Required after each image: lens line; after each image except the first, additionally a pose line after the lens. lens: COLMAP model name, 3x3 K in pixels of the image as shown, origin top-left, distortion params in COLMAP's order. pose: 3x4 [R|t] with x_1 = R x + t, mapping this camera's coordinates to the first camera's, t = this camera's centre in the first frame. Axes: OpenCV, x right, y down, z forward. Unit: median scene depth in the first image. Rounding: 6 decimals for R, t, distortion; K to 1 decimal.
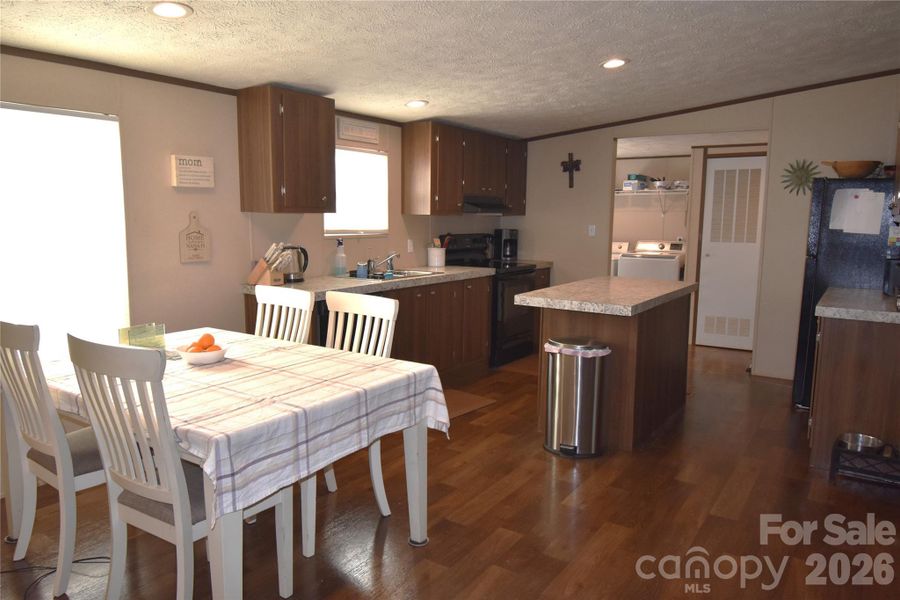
lens RADIAL K [[638.1, 0, 450.0], [0, 638.1, 300.0], [0, 0, 1]] dist [0.009343, -0.023798]
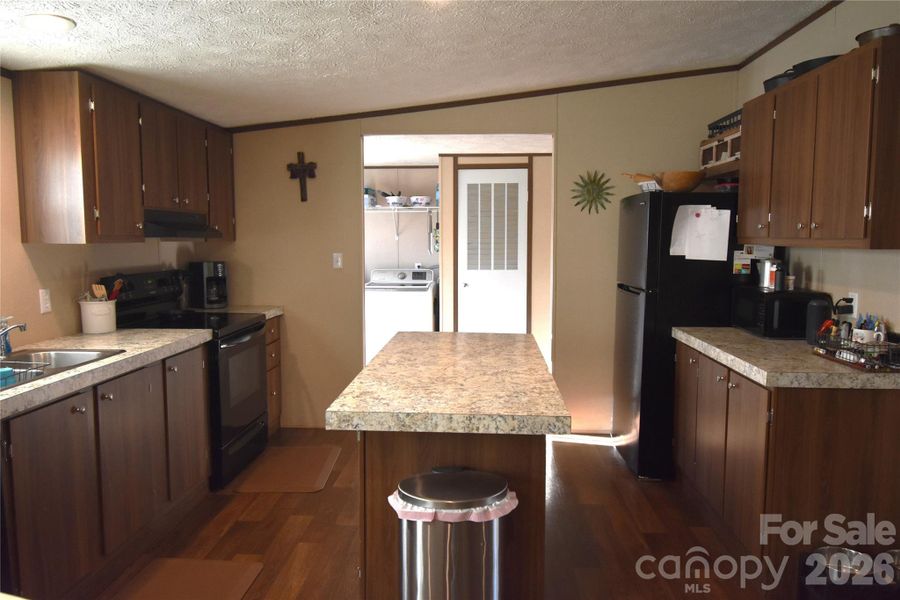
lens RADIAL K [[638.1, 0, 450.0], [0, 638.1, 300.0], [0, 0, 1]] dist [0.009343, -0.023798]
pose [[0.862642, -0.059399, 0.502314, -0.049906], [0.075202, 0.997105, -0.011238, -0.071224], [-0.500193, 0.047469, 0.864612, 0.477450]]
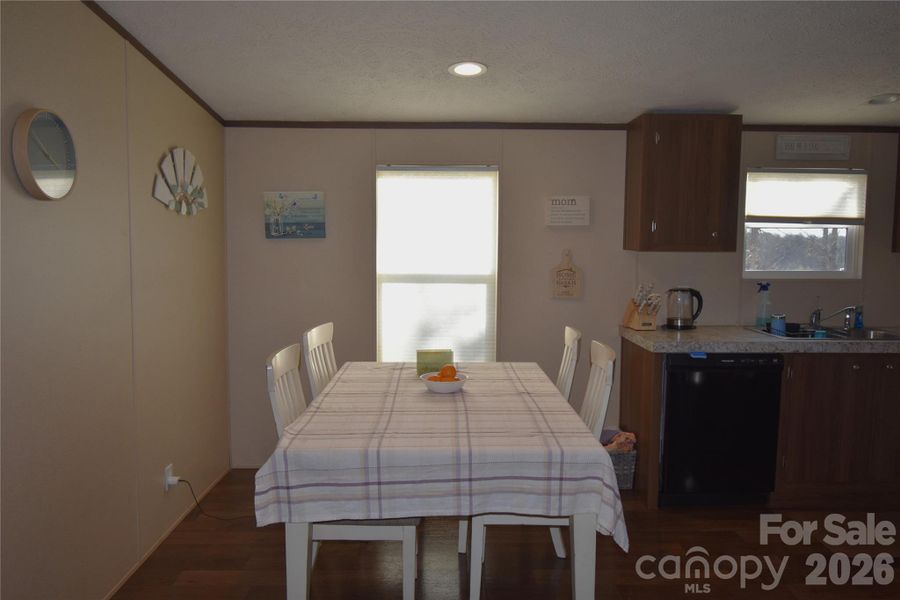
lens RADIAL K [[638.1, 0, 450.0], [0, 638.1, 300.0], [0, 0, 1]] dist [0.009343, -0.023798]
pose [[0.565172, 0.067440, -0.822212, 0.308289], [-0.111457, 0.993757, 0.004897, -0.038058], [0.817409, 0.088874, 0.569160, 0.245786]]
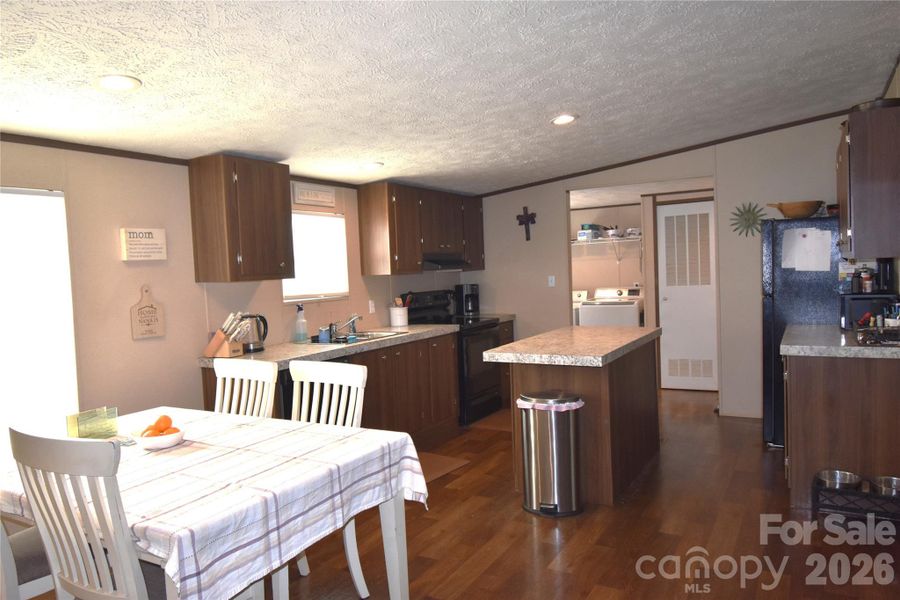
lens RADIAL K [[638.1, 0, 450.0], [0, 638.1, 300.0], [0, 0, 1]] dist [0.009343, -0.023798]
pose [[0.996240, -0.055653, 0.066399, -0.009121], [0.061164, 0.994580, -0.084081, -0.007008], [-0.061360, 0.087826, 0.994244, 0.016889]]
